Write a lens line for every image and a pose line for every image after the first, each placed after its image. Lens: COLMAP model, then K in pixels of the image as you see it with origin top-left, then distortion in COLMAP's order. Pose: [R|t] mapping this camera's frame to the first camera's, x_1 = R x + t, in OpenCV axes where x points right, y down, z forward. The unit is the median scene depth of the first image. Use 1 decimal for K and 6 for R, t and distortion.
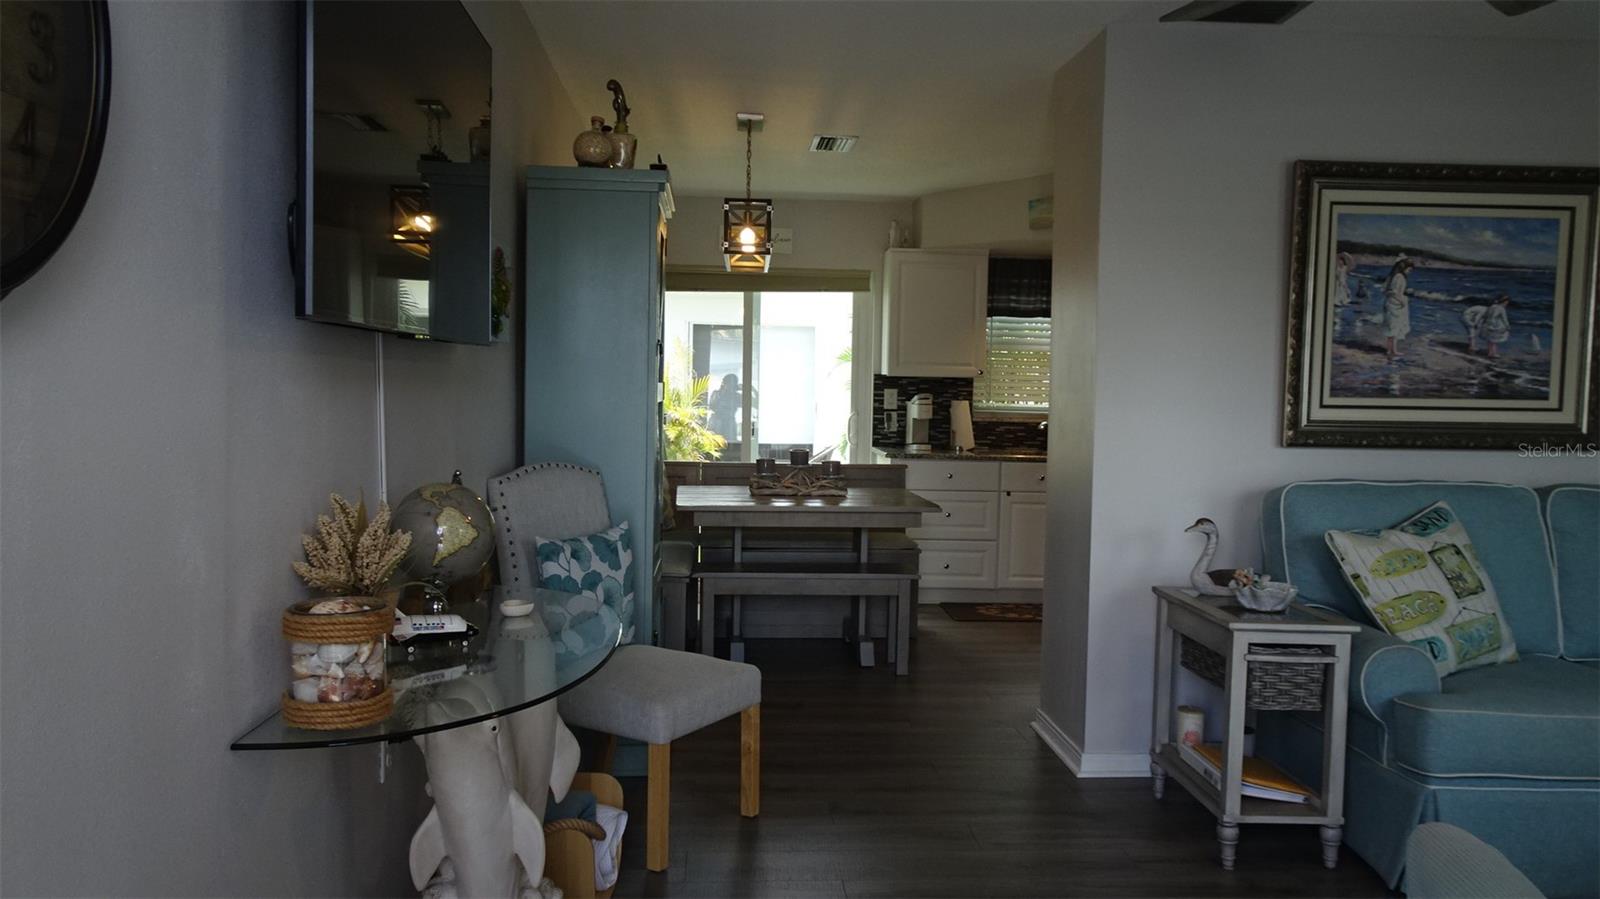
lens RADIAL K [[1152.0, 0, 805.9], [0, 1152.0, 447.5], [0, 0, 1]] dist [0.016233, 0.005389]
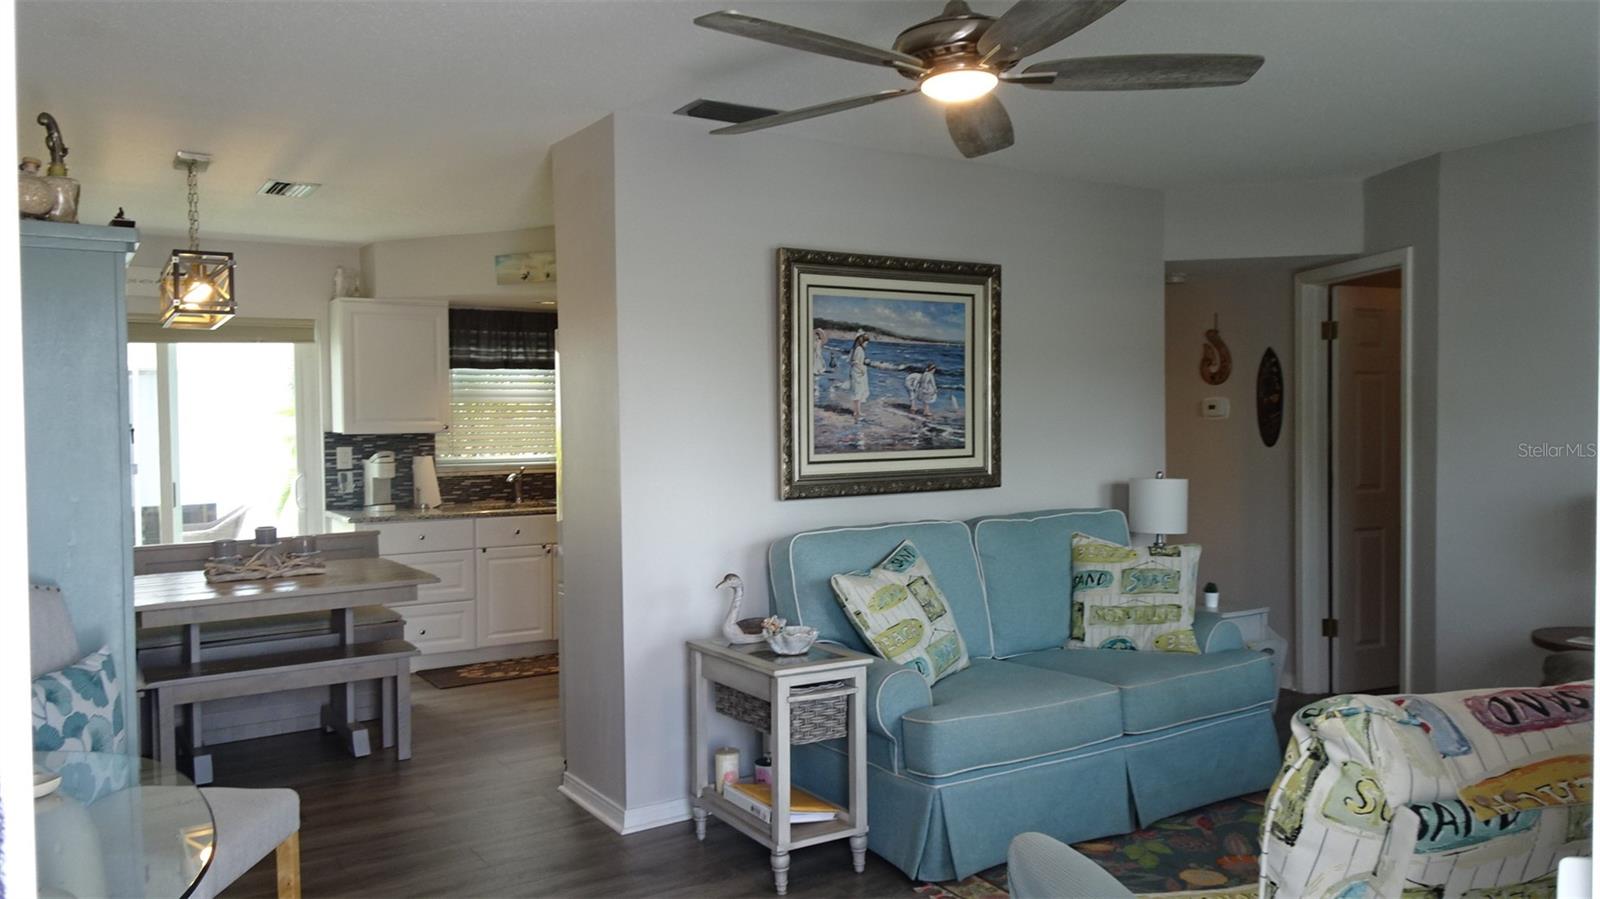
lens RADIAL K [[1152.0, 0, 805.9], [0, 1152.0, 447.5], [0, 0, 1]] dist [0.016233, 0.005389]
pose [[0.871769, -0.042839, 0.488040, -0.108627], [0.055045, 0.998427, -0.010685, -0.038618], [-0.486814, 0.036179, 0.872756, 0.010866]]
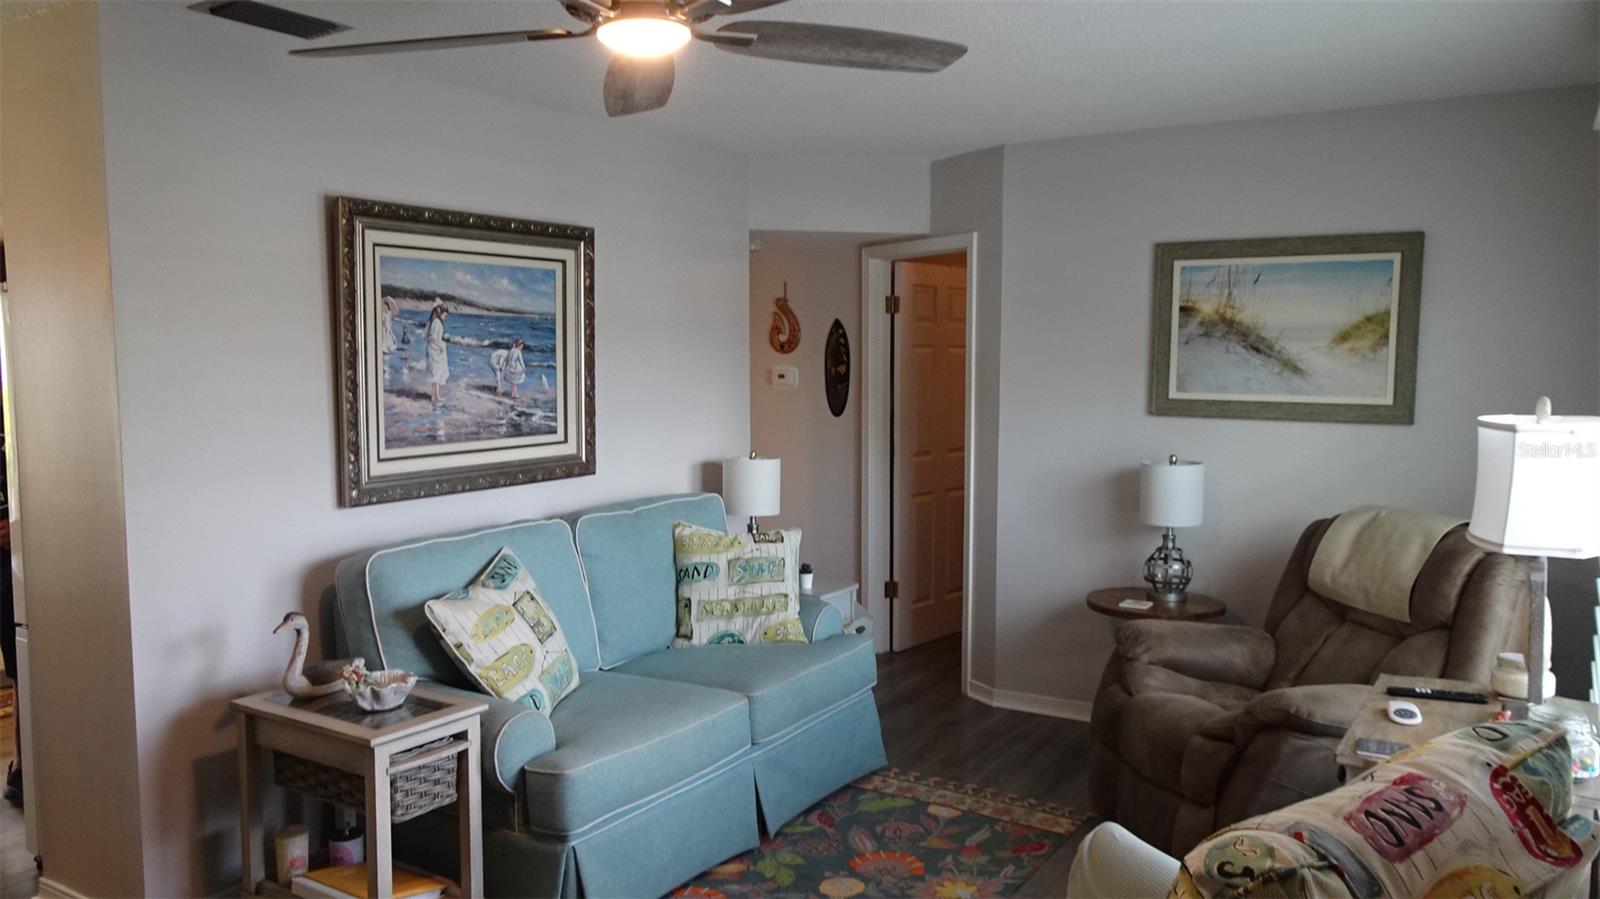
lens RADIAL K [[1153.9, 0, 812.6], [0, 1153.9, 446.6], [0, 0, 1]] dist [0.000954, -0.000997]
pose [[0.586939, -0.087496, 0.804890, -0.101281], [0.055603, 0.996152, 0.067741, -0.090262], [-0.807720, 0.004995, 0.589545, 0.160468]]
